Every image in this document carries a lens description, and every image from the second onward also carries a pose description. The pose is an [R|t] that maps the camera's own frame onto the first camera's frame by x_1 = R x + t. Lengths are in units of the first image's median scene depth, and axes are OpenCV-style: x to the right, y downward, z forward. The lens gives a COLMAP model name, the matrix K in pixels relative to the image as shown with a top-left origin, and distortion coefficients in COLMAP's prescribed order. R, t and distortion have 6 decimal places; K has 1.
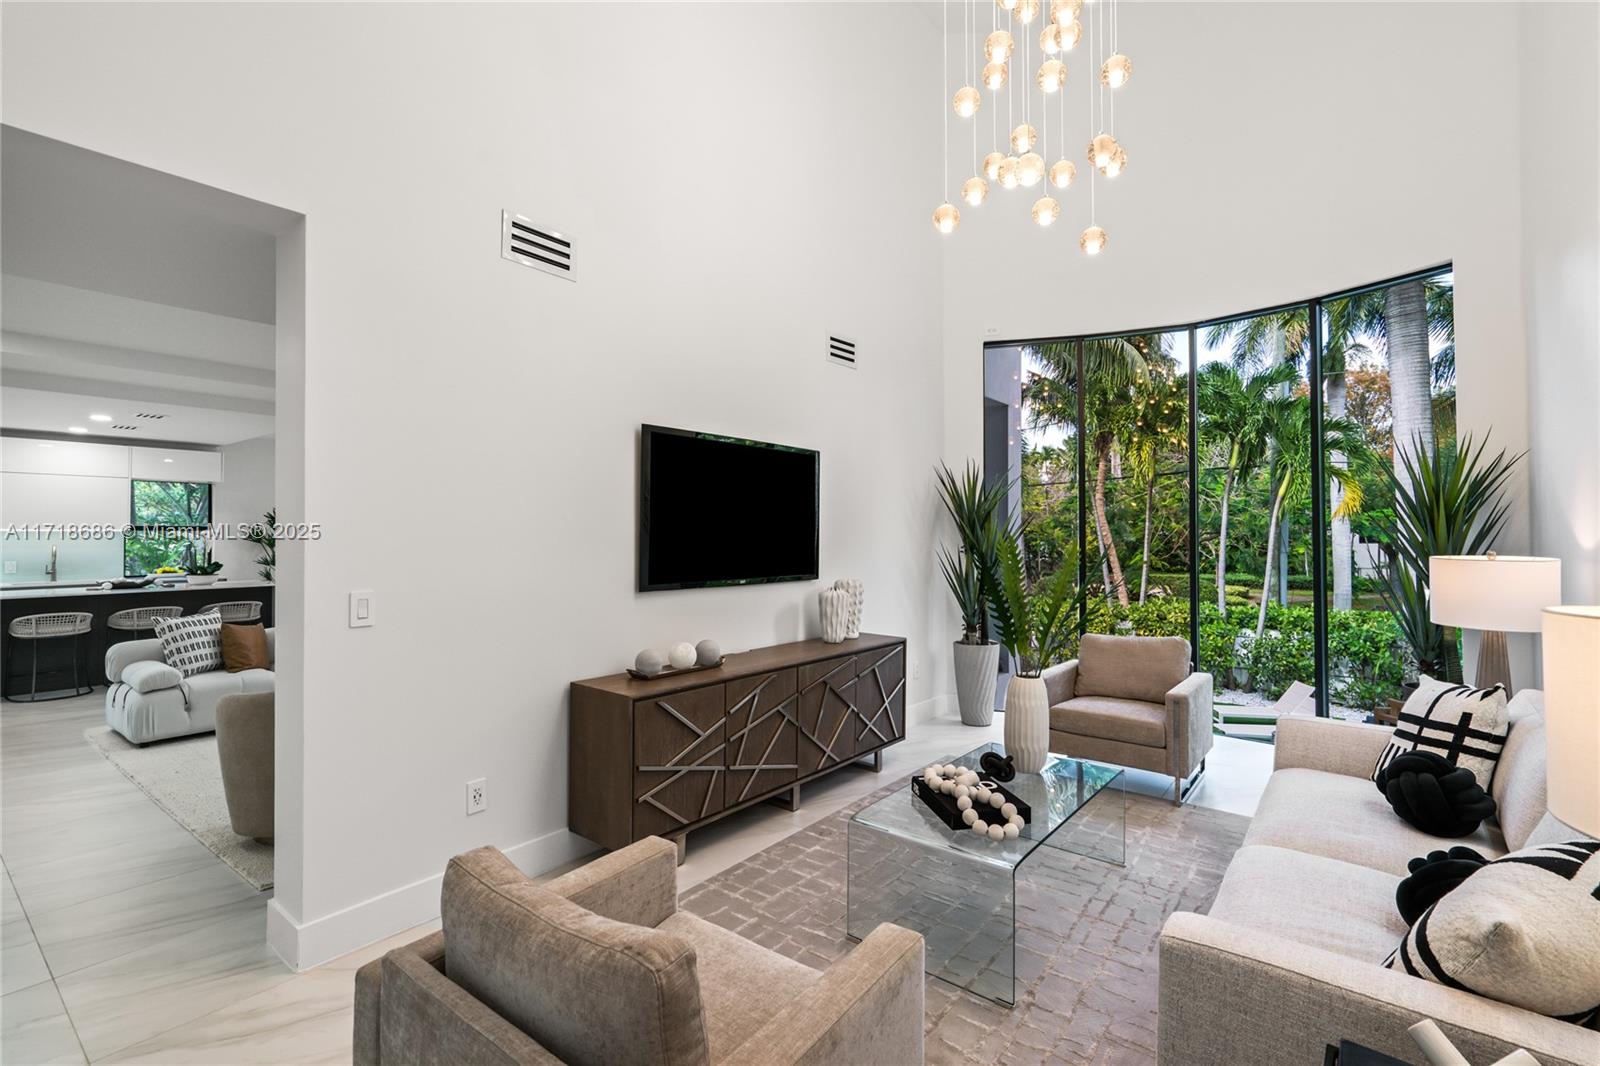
lens RADIAL K [[727.5, 0, 796.0], [0, 727.5, 529.4], [0, 0, 1]] dist [-0.009508, 0.004413]
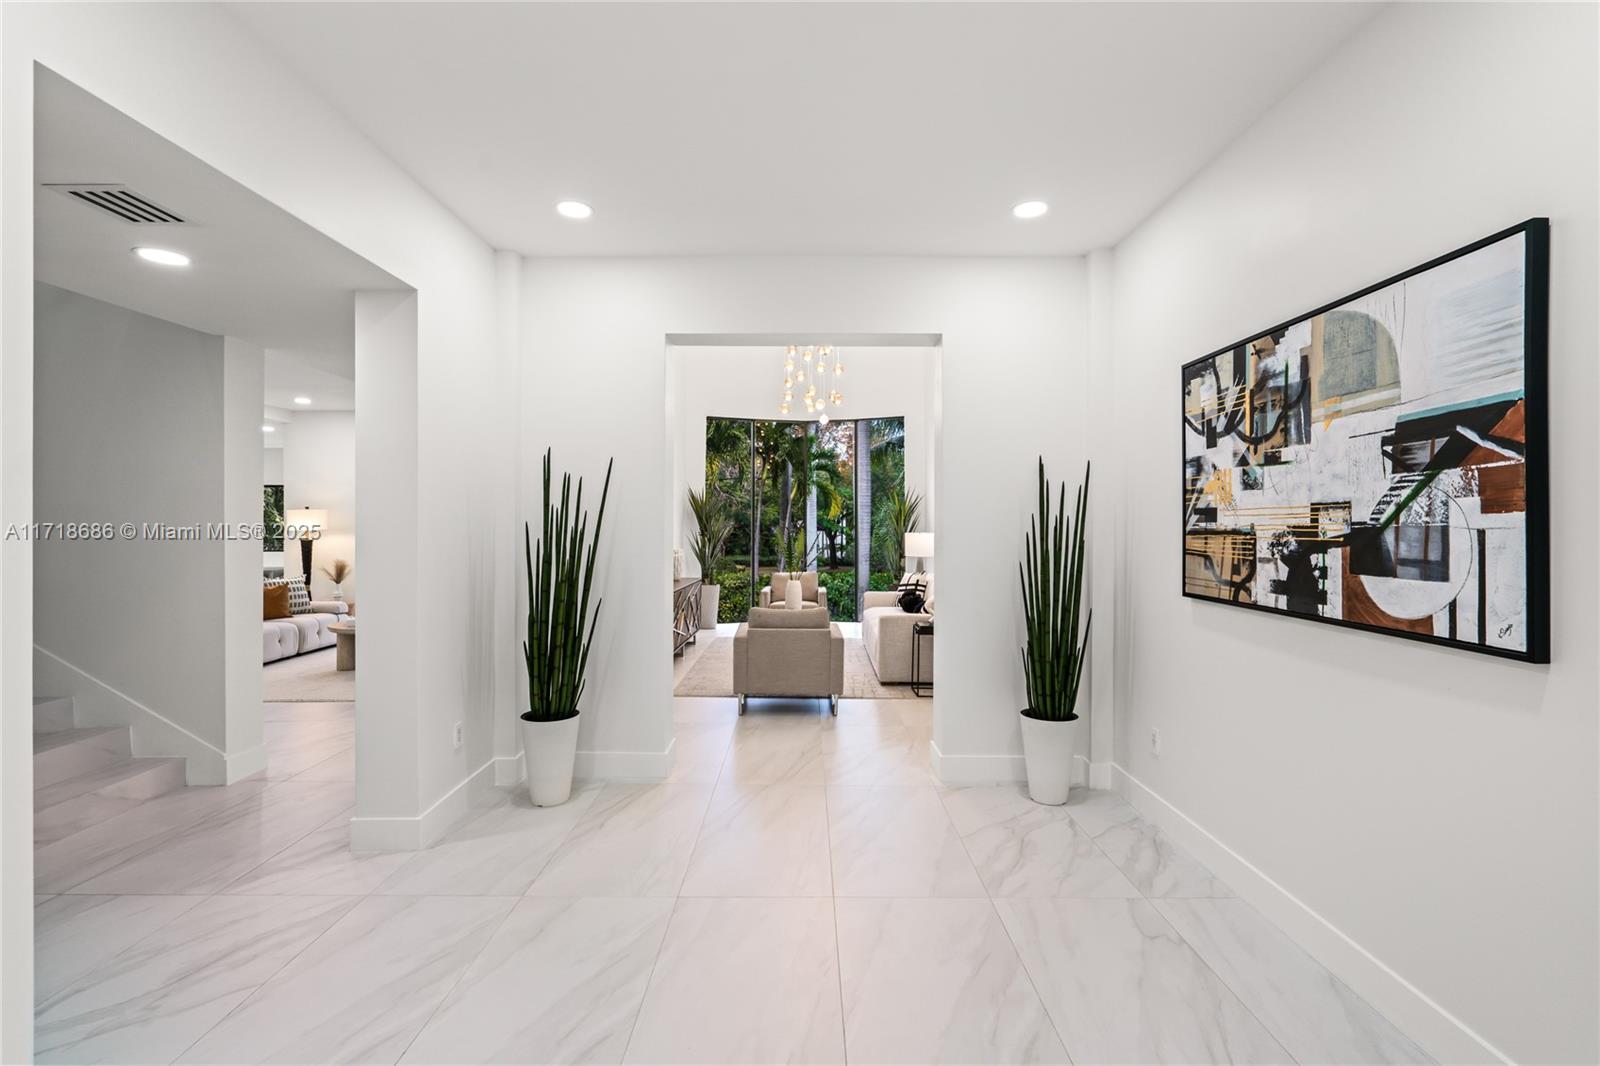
lens RADIAL K [[727.5, 0, 803.4], [0, 727.5, 534.8], [0, 0, 1]] dist [-0.009508, 0.004413]
pose [[0.786560, -0.005362, 0.617490, -1.145809], [-0.008733, 0.999766, 0.019806, -0.009683], [-0.617452, -0.020972, 0.786329, -0.960195]]
